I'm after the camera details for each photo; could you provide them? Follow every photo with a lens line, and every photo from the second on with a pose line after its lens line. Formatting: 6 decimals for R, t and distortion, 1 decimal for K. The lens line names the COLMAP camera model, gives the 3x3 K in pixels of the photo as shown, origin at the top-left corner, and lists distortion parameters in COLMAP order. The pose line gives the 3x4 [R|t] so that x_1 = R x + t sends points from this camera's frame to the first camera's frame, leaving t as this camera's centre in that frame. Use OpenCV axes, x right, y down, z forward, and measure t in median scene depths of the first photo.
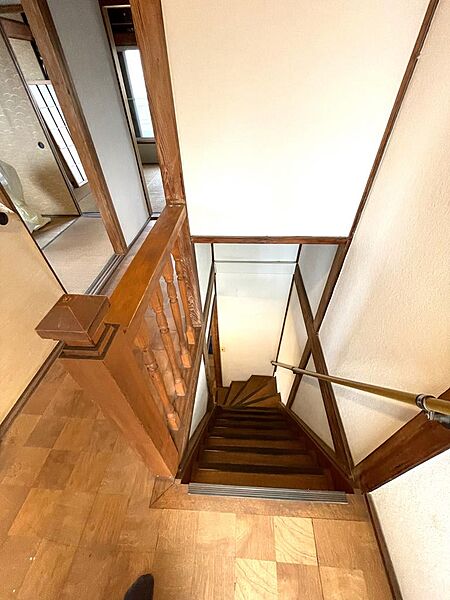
lens RADIAL K [[243.8, 0, 225.0], [0, 243.8, 300.0], [0, 0, 1]] dist [-0.002845, -0.000404]
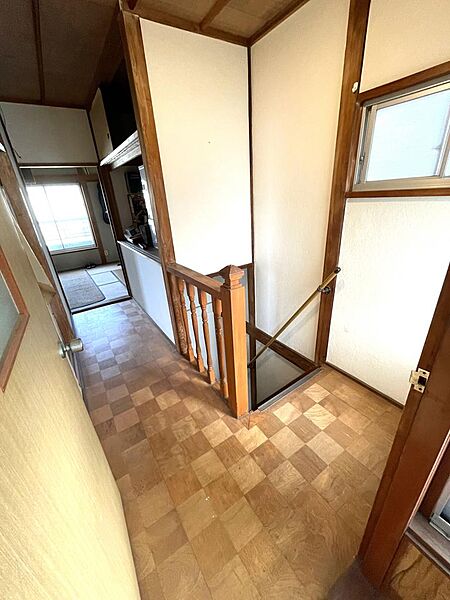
lens RADIAL K [[243.8, 0, 225.0], [0, 243.8, 300.0], [0, 0, 1]] dist [-0.002845, -0.000404]
pose [[0.795408, -0.287079, 0.533770, -0.616409], [0.452944, 0.866743, -0.208801, 0.243151], [-0.402699, 0.407850, 0.819446, -0.321359]]
